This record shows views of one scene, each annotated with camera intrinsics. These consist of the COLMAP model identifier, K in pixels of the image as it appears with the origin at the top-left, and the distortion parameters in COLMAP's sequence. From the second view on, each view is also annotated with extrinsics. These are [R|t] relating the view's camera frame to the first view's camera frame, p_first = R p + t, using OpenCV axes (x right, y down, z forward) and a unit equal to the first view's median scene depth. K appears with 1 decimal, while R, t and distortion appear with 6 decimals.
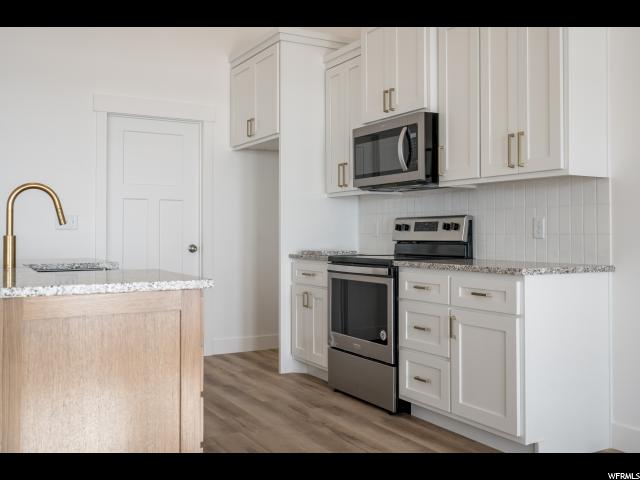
lens RADIAL K [[636.2, 0, 321.0], [0, 636.2, 230.5], [0, 0, 1]] dist [-0.002814, -0.002650]
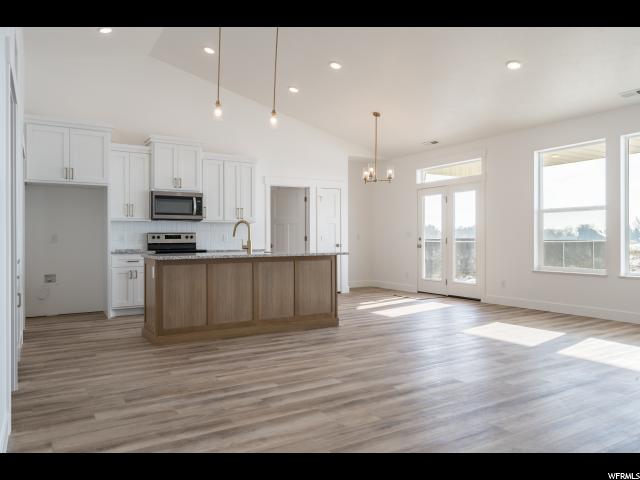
lens RADIAL K [[465.1, 0, 320.0], [0, 465.1, 240.0], [0, 0, 1]] dist [-0.000372, 0.000575]
pose [[-0.021139, -0.001569, 0.999775, -1.650793], [0.000484, 0.999999, 0.001580, 0.002396], [-0.999776, 0.000517, -0.021139, 0.526442]]
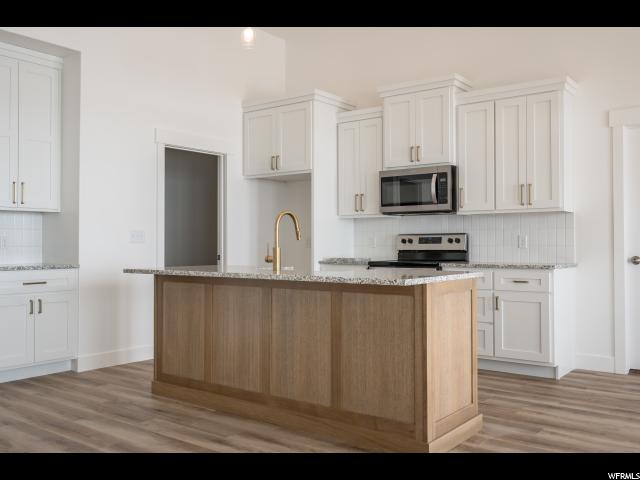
lens RADIAL K [[594.3, 0, 320.0], [0, 594.3, 240.0], [0, 0, 1]] dist [-0.003856, -0.000375]
pose [[0.924007, 0.000966, 0.382373, -0.628040], [0.000880, 0.999989, -0.004653, -0.001338], [-0.382373, 0.004636, 0.923996, -0.177933]]
